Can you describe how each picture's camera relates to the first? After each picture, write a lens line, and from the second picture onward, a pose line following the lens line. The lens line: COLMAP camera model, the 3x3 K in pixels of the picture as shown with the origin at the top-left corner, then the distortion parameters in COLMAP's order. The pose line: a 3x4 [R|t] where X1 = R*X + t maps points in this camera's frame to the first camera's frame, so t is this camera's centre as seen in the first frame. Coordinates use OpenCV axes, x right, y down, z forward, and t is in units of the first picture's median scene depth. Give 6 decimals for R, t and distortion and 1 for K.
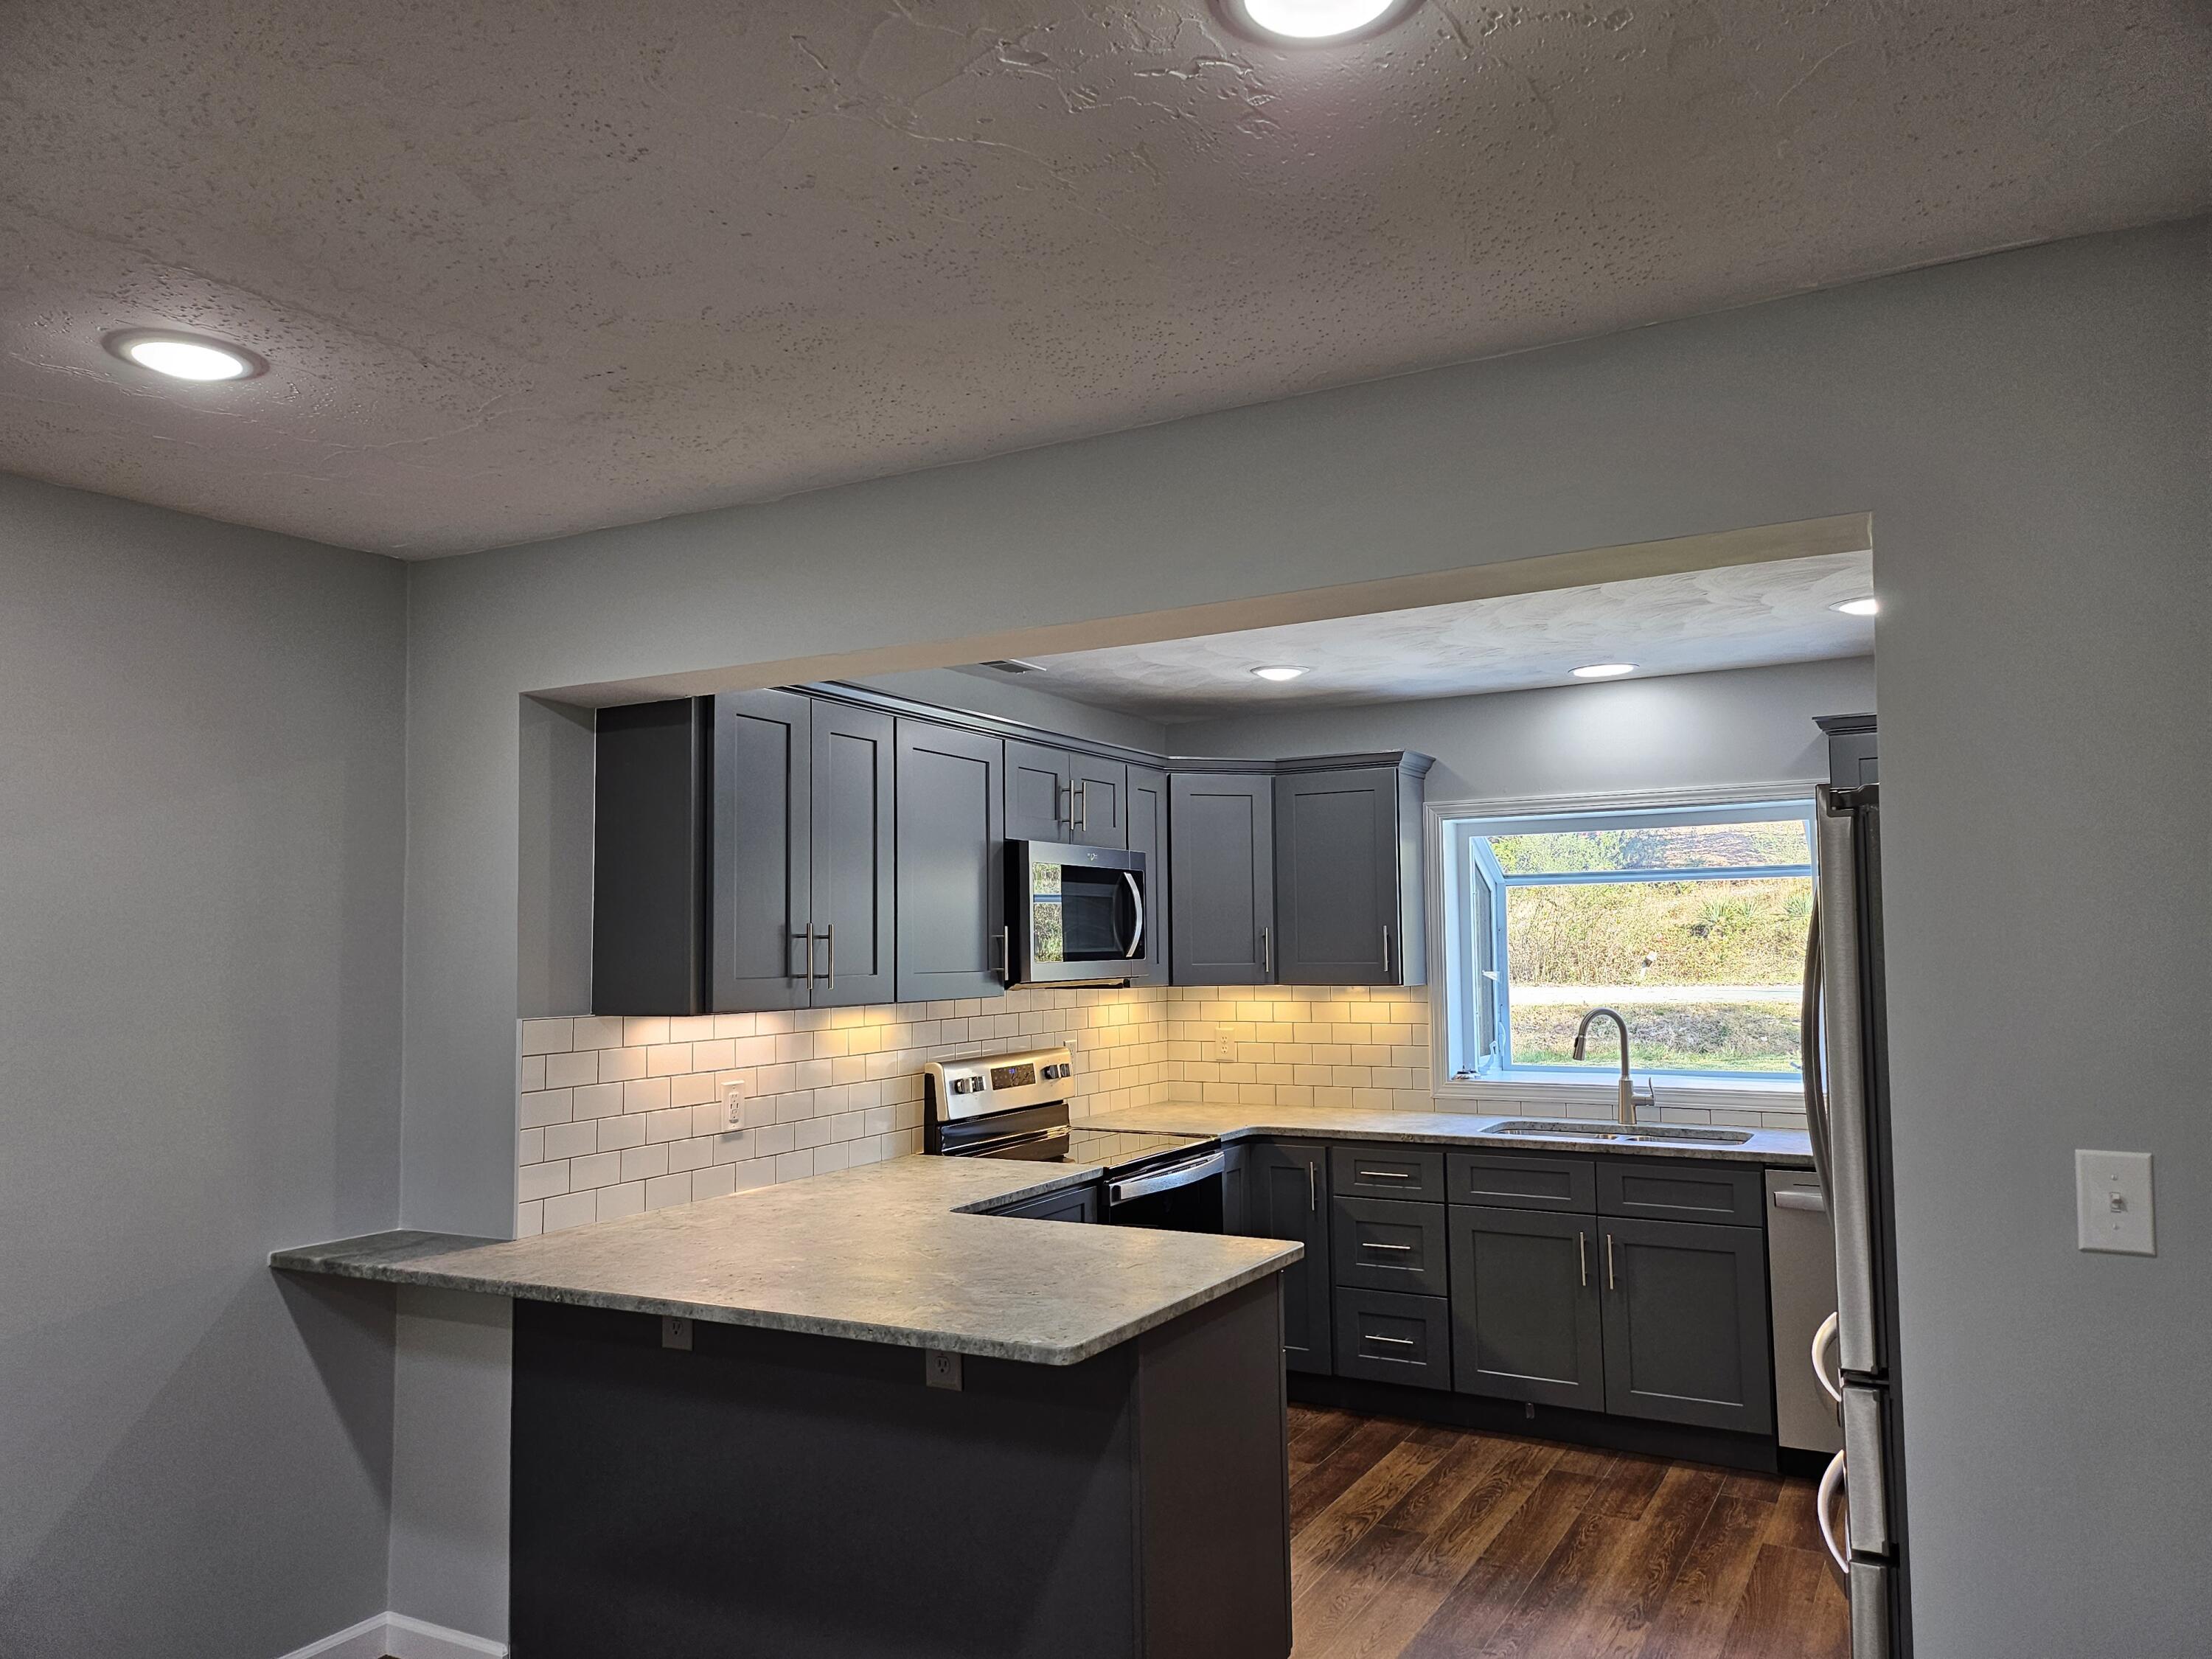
lens RADIAL K [[1546.8, 0, 1107.4], [0, 1546.8, 865.3], [0, 0, 1]] dist [0.086581, -0.066211]
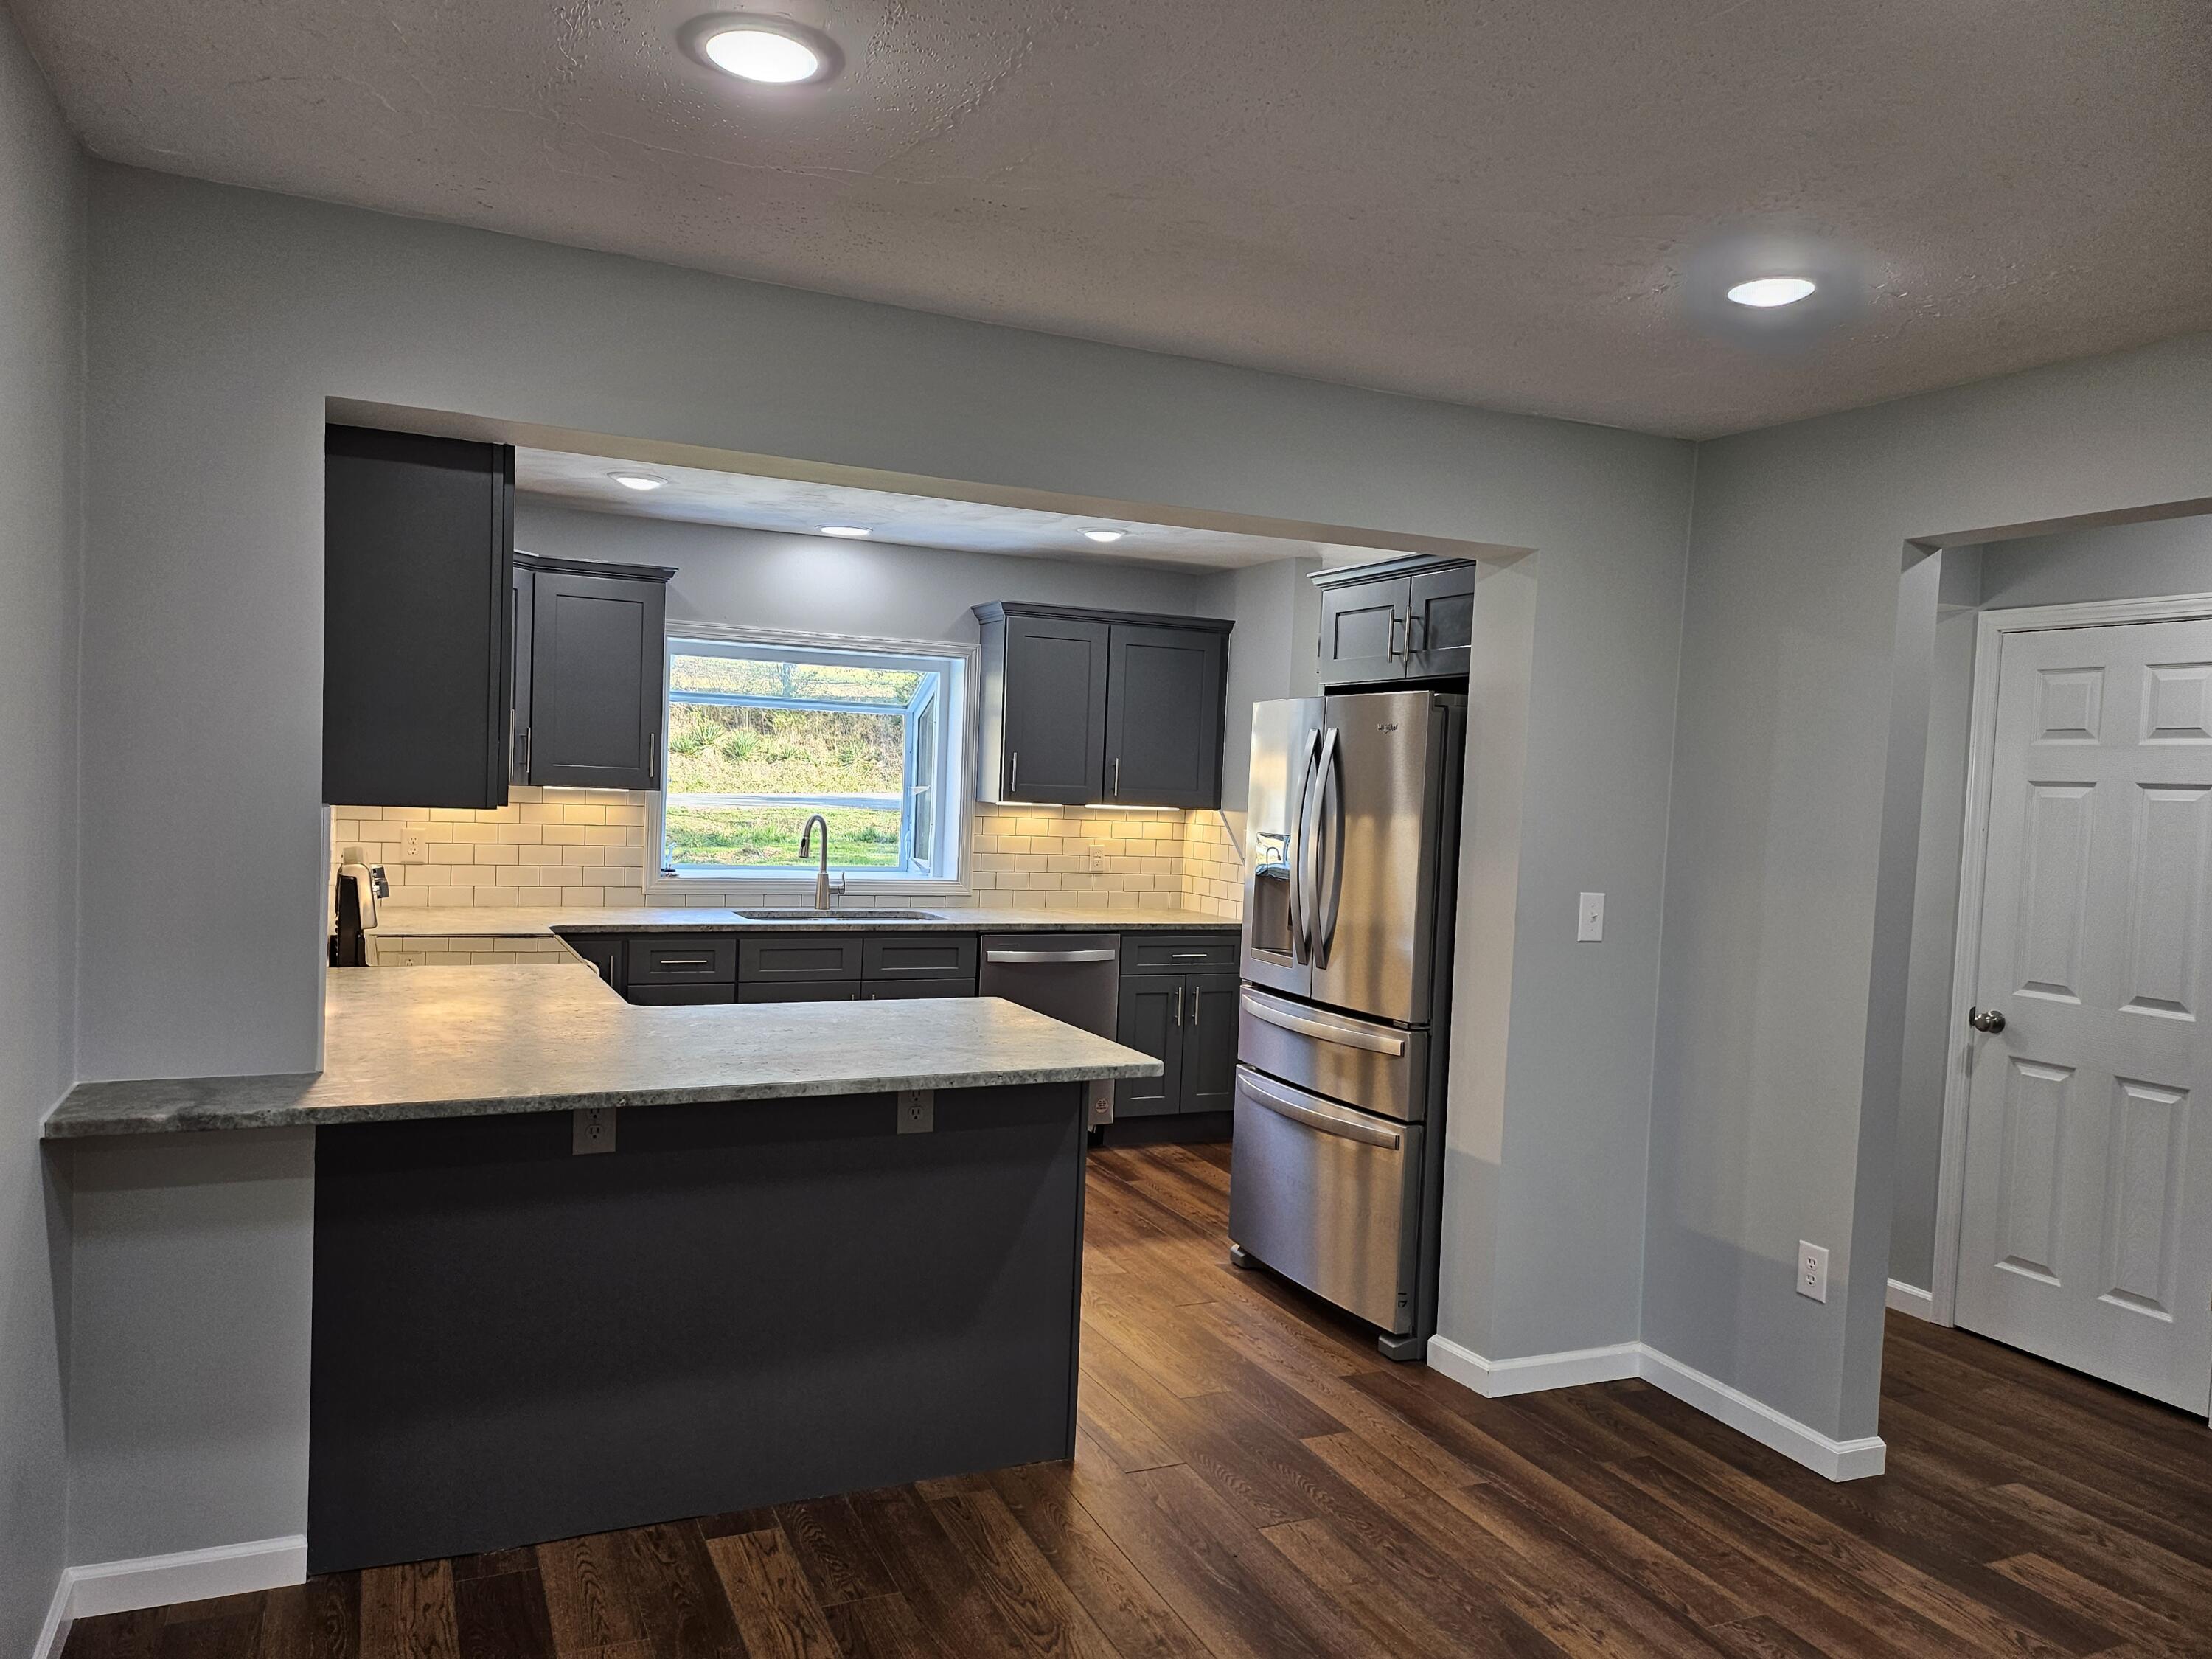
lens RADIAL K [[1546.8, 0, 1107.4], [0, 1546.8, 865.3], [0, 0, 1]] dist [0.086581, -0.066211]
pose [[0.571595, -0.006552, 0.820510, -0.599263], [-0.095471, 0.992645, 0.074435, 0.021852], [-0.814963, -0.120882, 0.566766, 0.151896]]
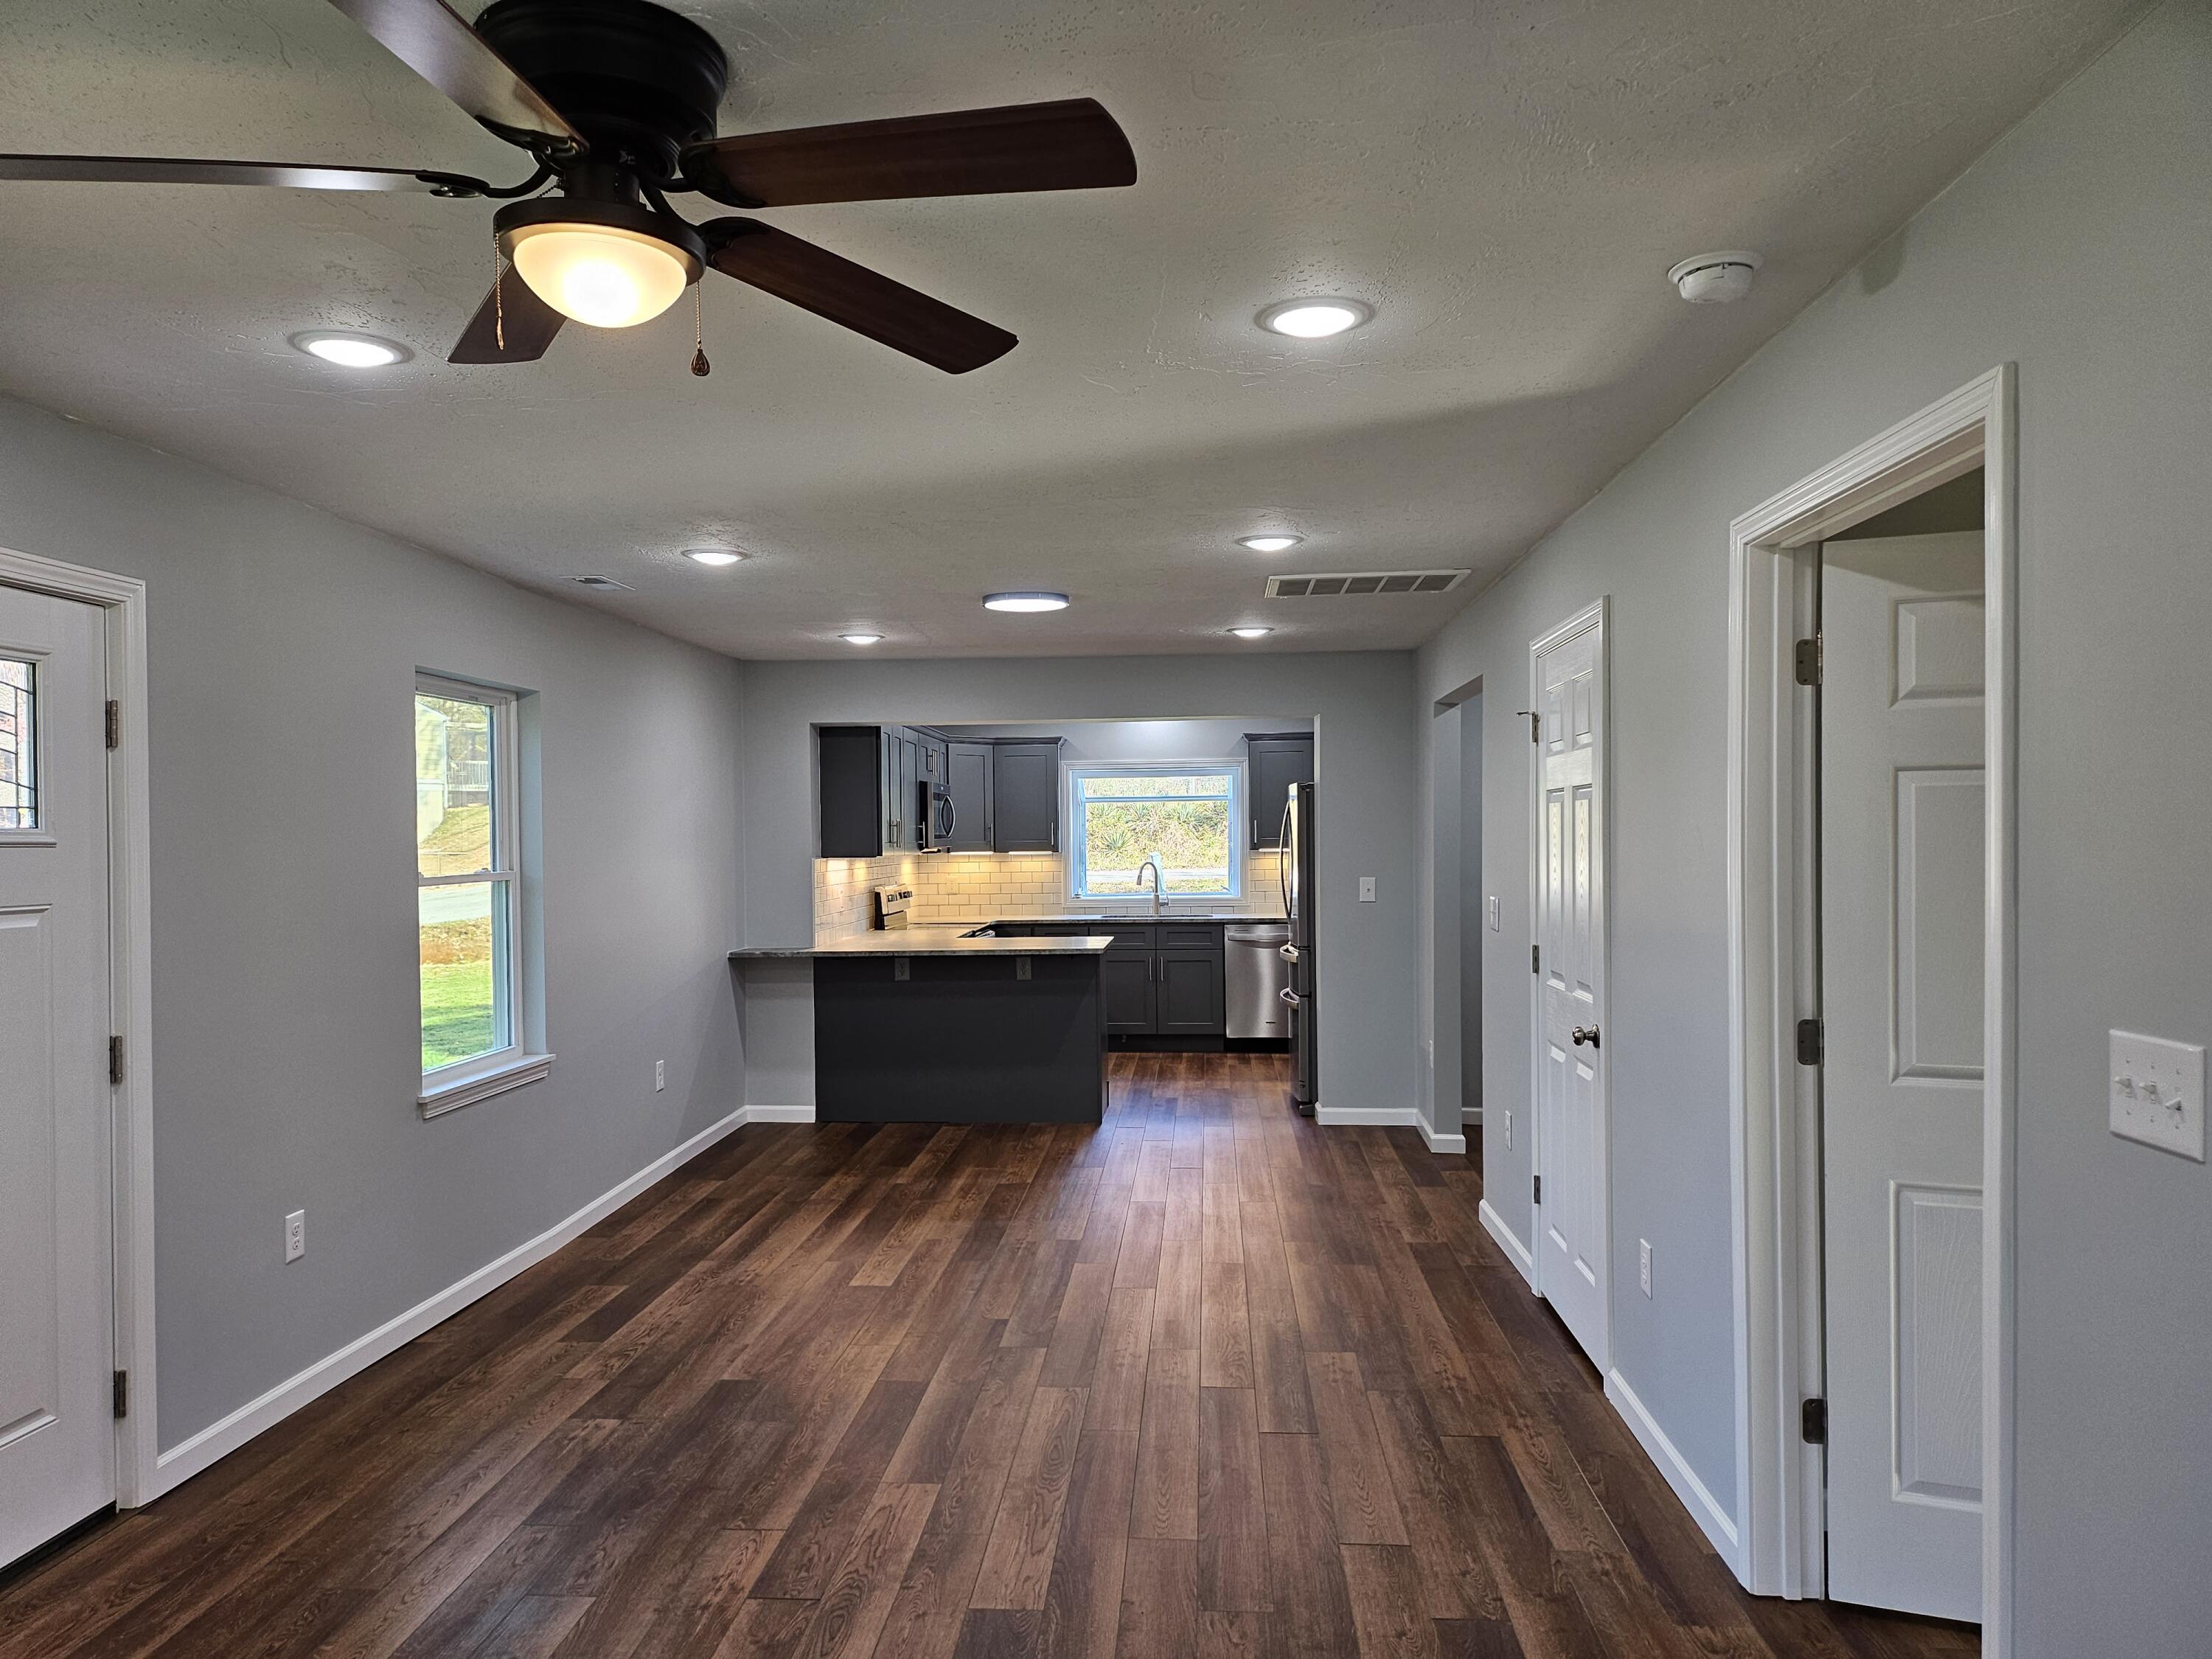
lens RADIAL K [[1546.8, 0, 1107.4], [0, 1546.8, 865.3], [0, 0, 1]] dist [0.086581, -0.066211]
pose [[0.898994, -0.004277, 0.437940, -0.748999], [-0.023852, 0.997990, 0.058711, -0.030337], [-0.437311, -0.063227, 0.897085, -0.997863]]
